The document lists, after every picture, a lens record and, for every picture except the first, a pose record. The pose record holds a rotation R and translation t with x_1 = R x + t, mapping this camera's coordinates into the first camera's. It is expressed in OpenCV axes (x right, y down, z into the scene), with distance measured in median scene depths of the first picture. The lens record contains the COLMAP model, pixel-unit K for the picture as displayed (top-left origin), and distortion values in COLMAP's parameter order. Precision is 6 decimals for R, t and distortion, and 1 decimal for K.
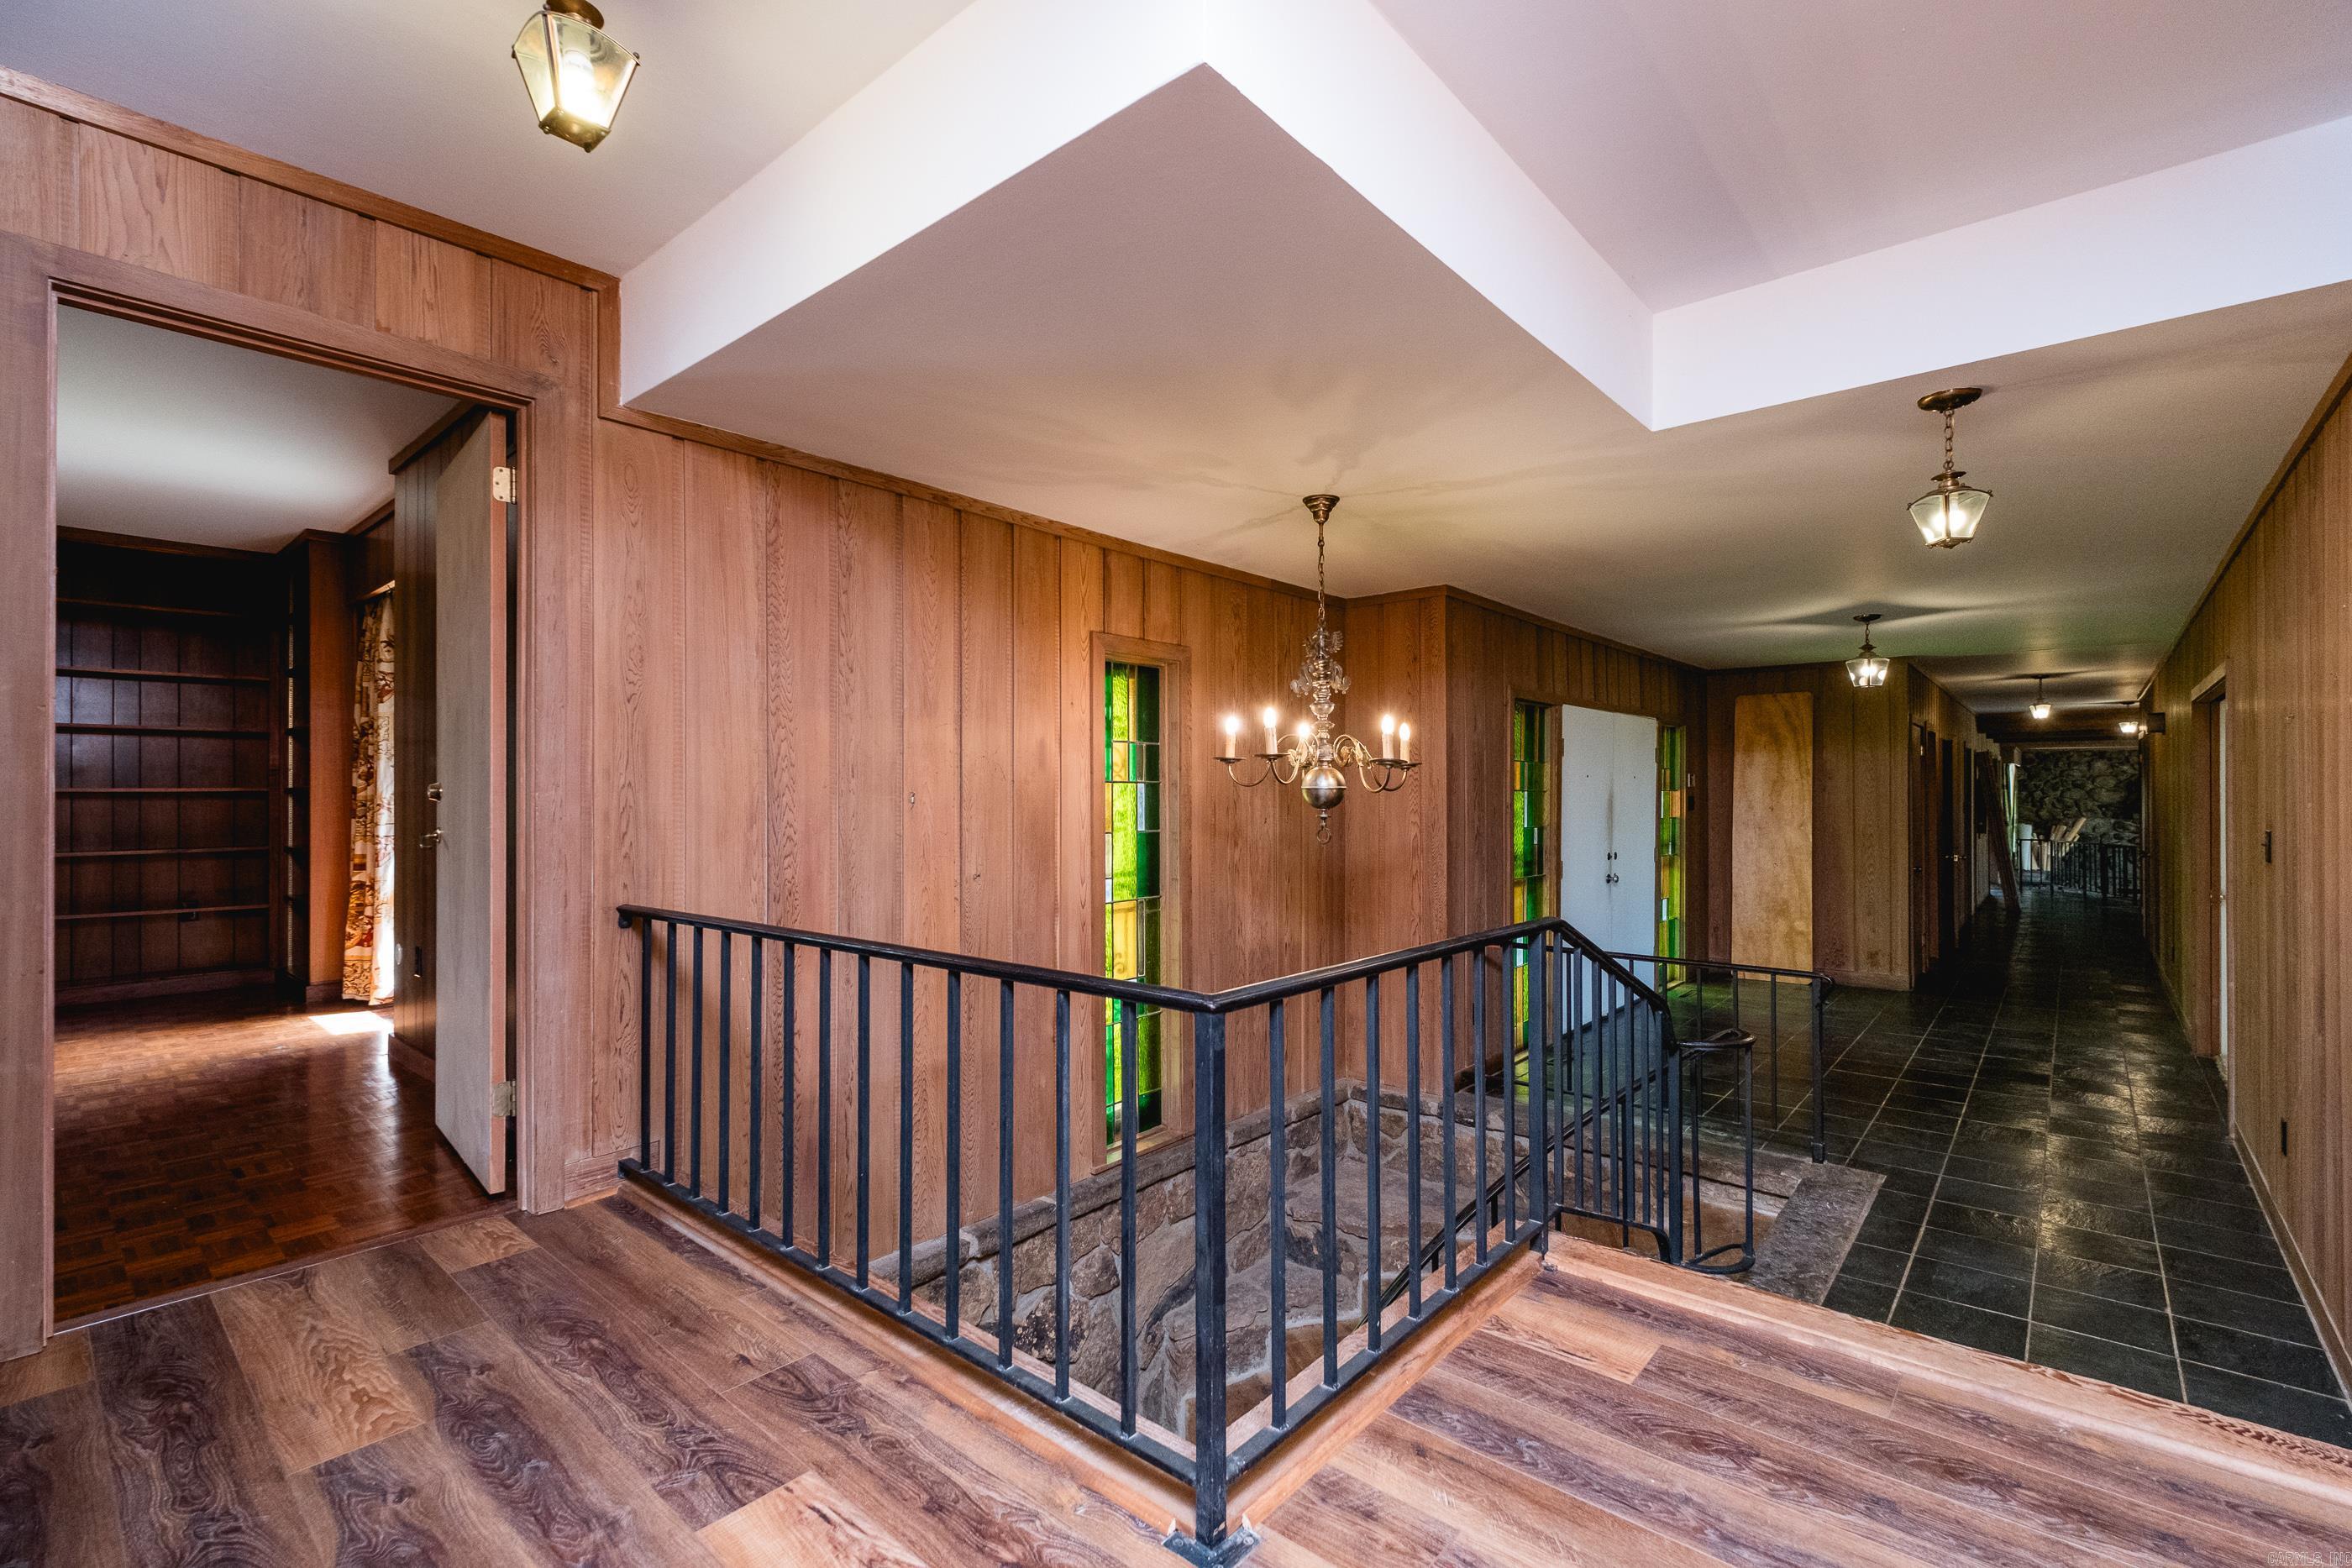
lens RADIAL K [[1020.7, 0, 1194.8], [0, 1020.7, 796.5], [0, 0, 1]] dist [0.000043, -0.000170]
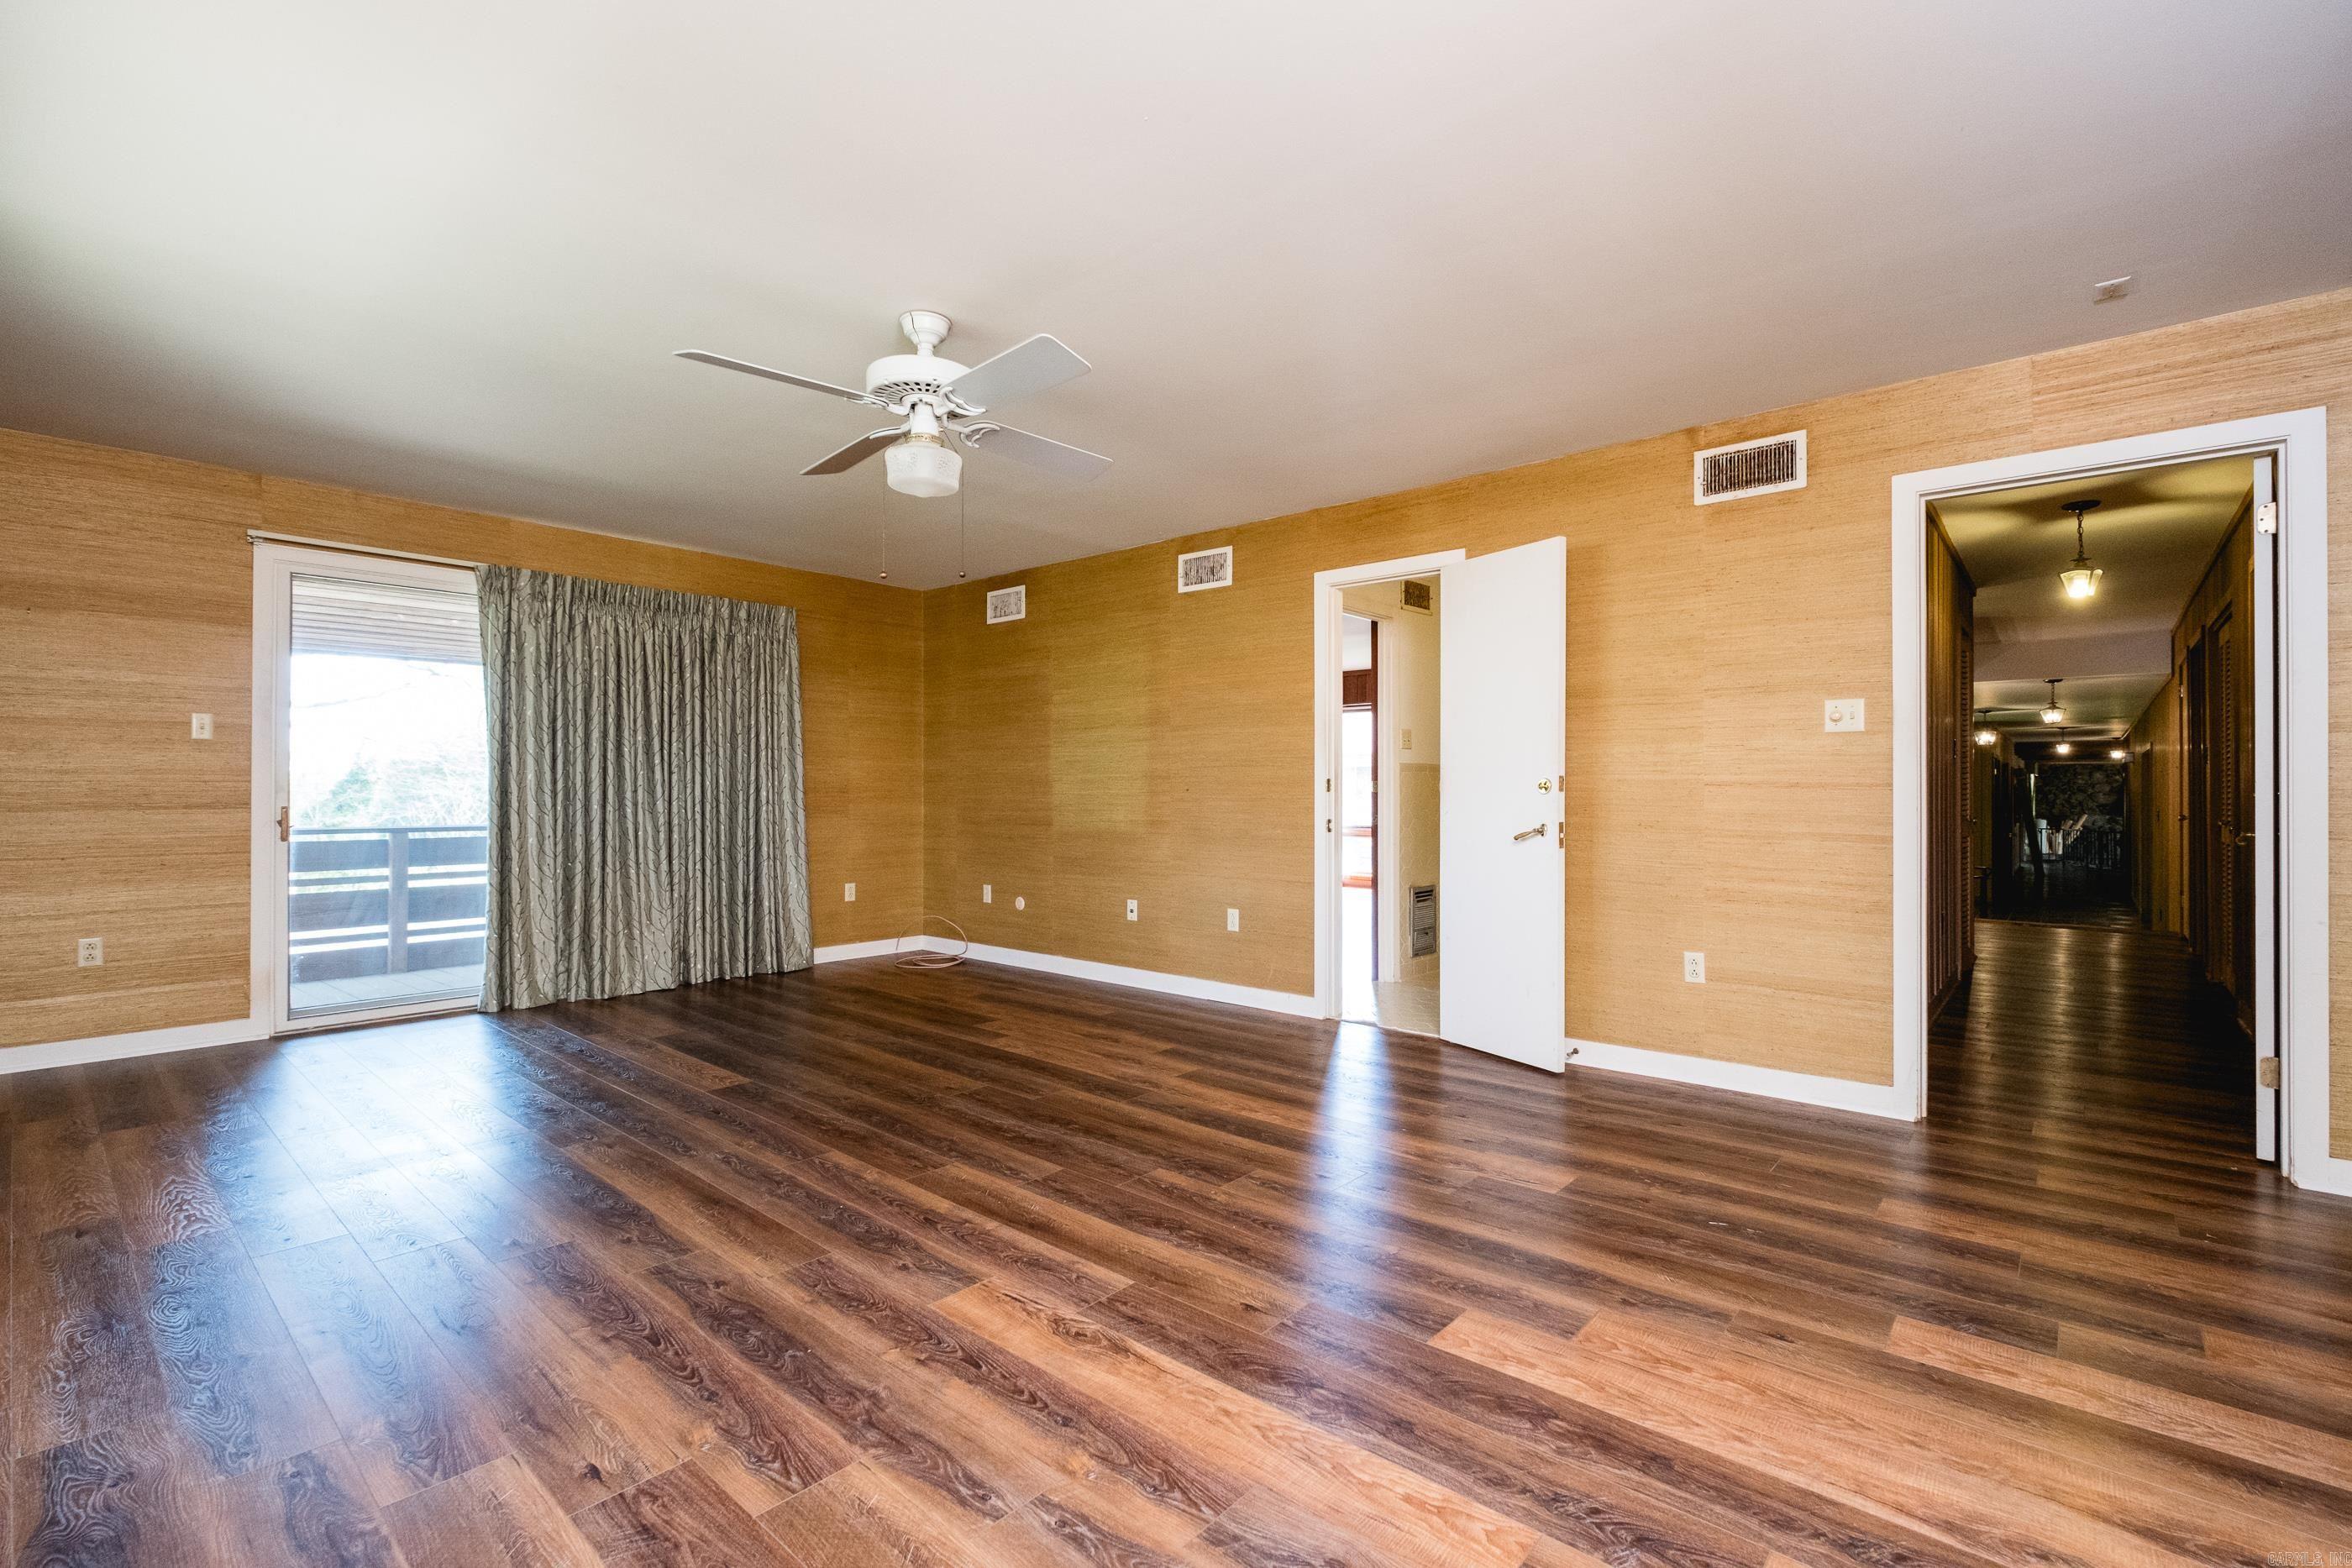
lens RADIAL K [[1006.3, 0, 1222.3], [0, 1006.3, 789.7], [0, 0, 1]] dist [0.001120, 0.000106]
pose [[0.999935, 0.005323, 0.010051, -0.528862], [-0.005278, 0.999976, -0.004555, 0.000551], [-0.010075, 0.004502, 0.999939, -0.595316]]
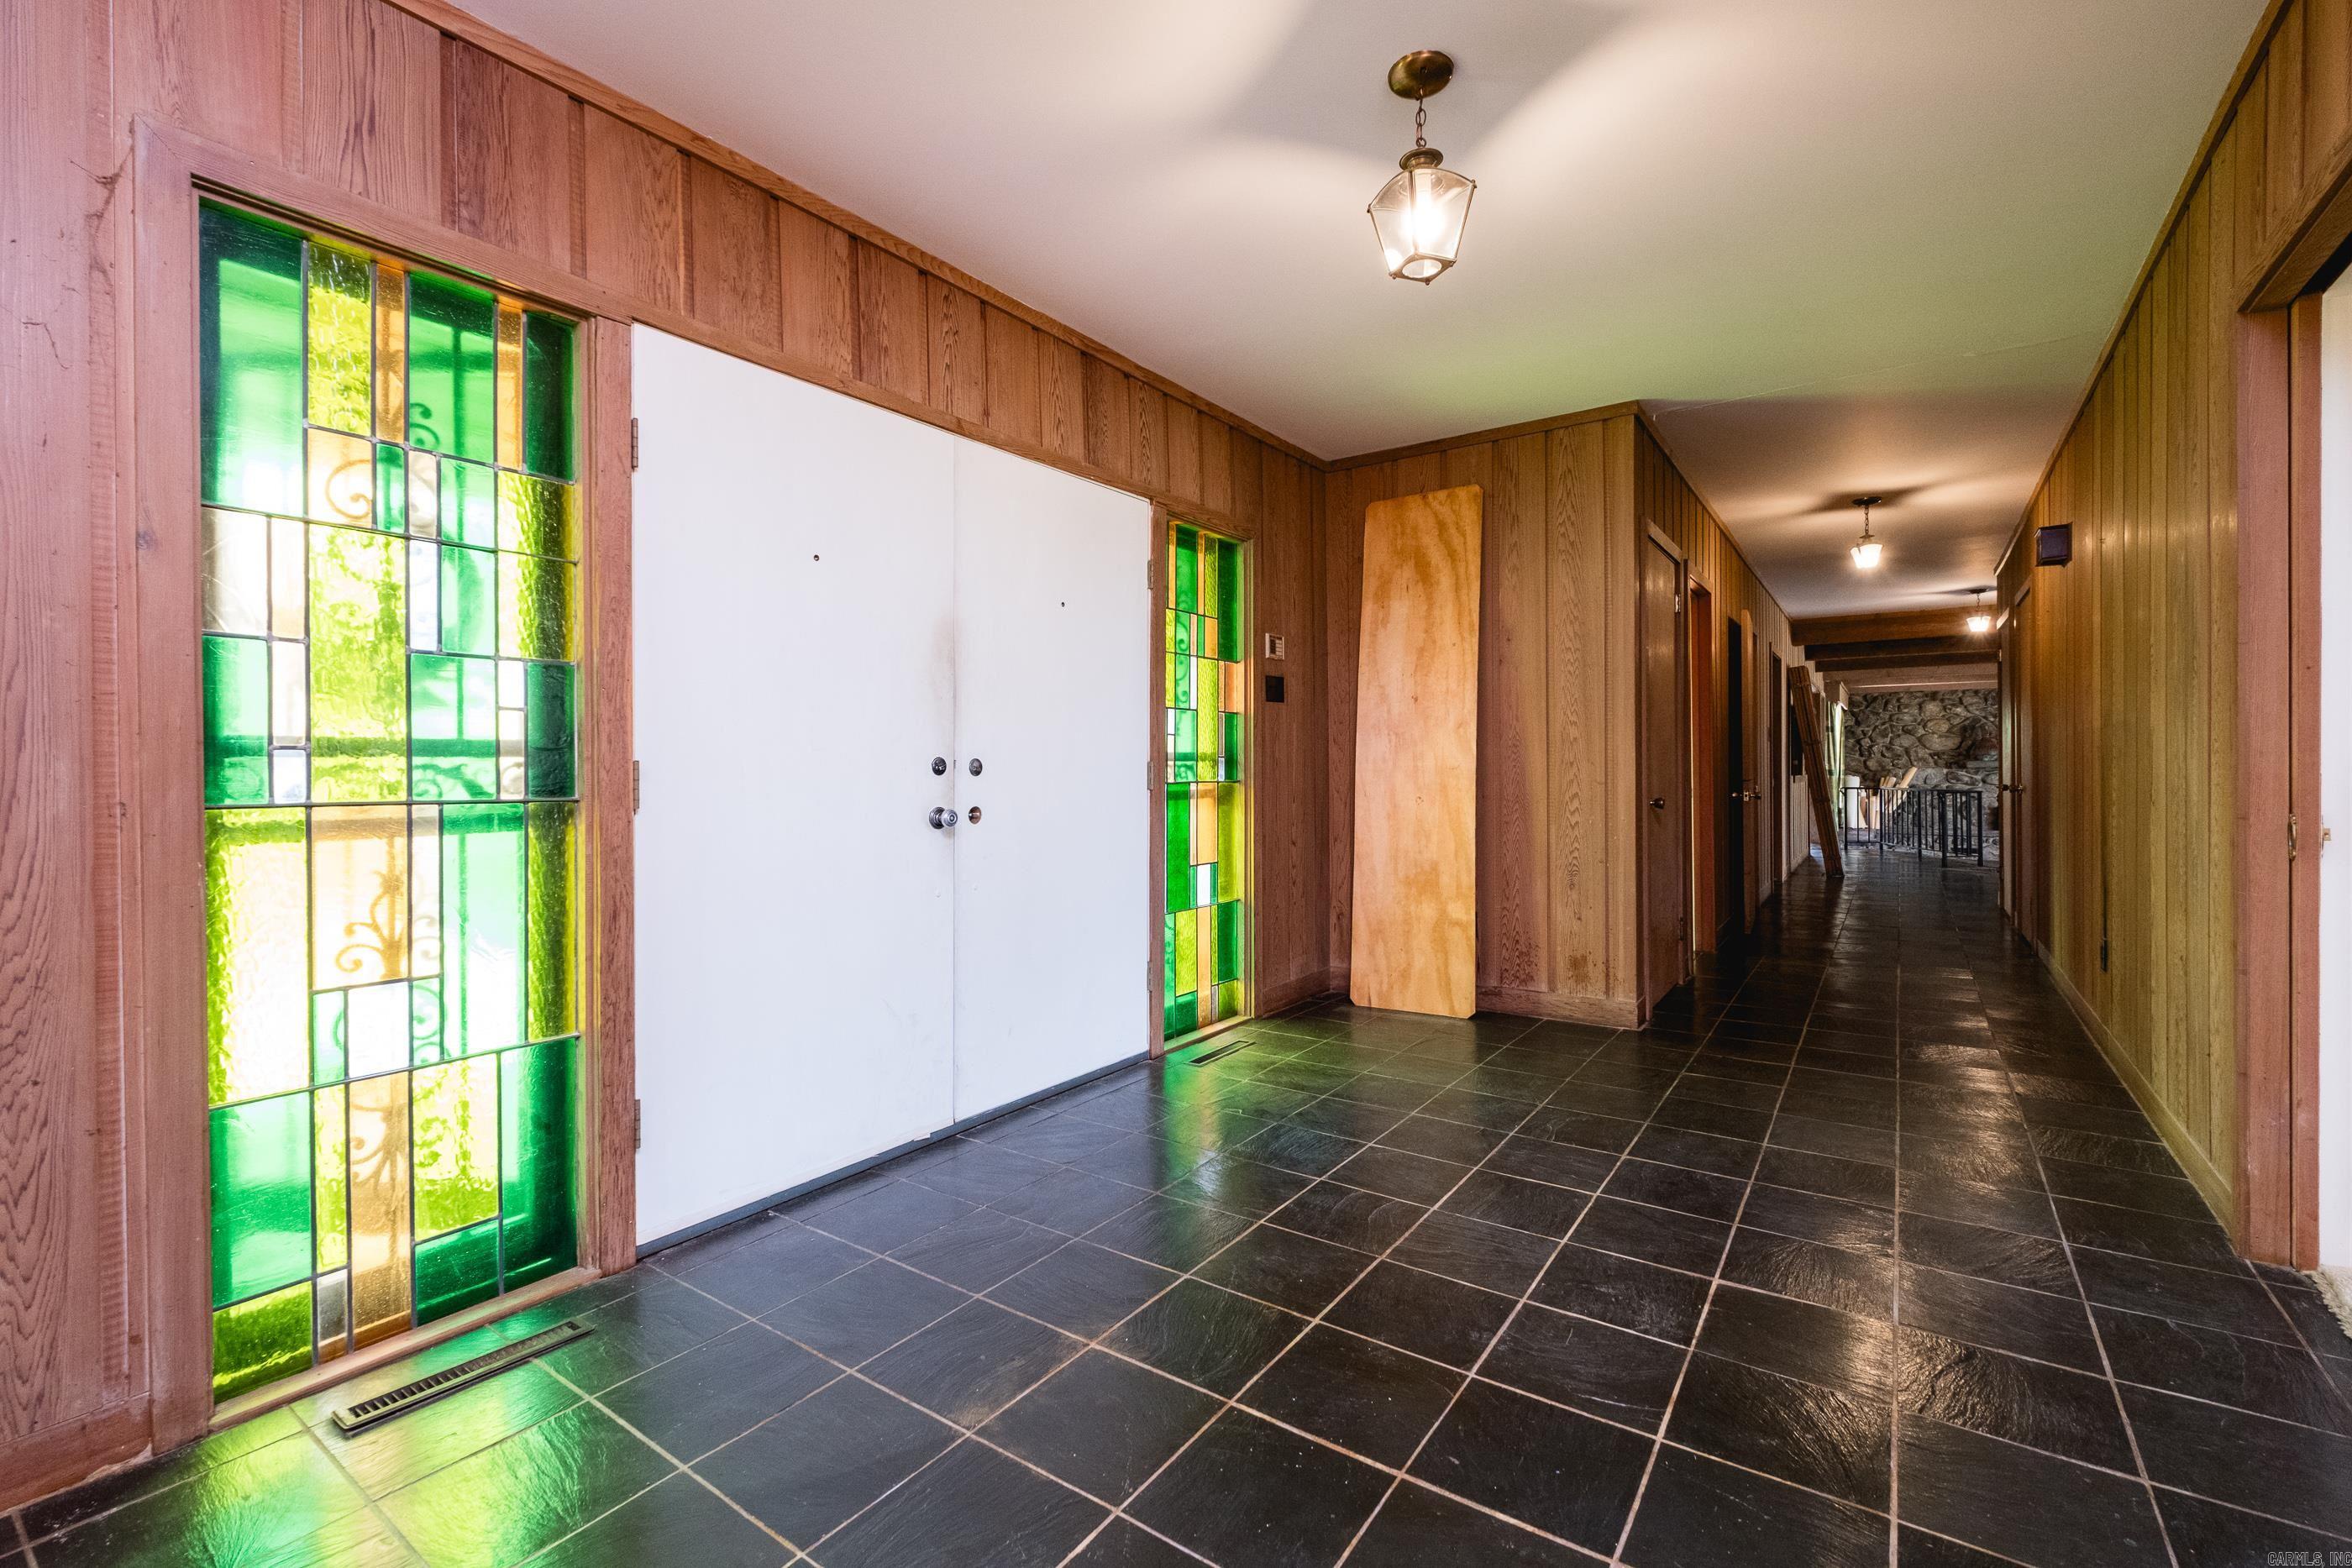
lens RADIAL K [[1016.7, 0, 1185.8], [0, 1016.7, 773.0], [0, 0, 1]] dist [0.001288, 0.000105]
pose [[0.994960, -0.002601, 0.100241, 0.319922], [0.002285, 0.999992, 0.003267, 0.041848], [-0.100249, -0.003021, 0.994958, 0.384800]]
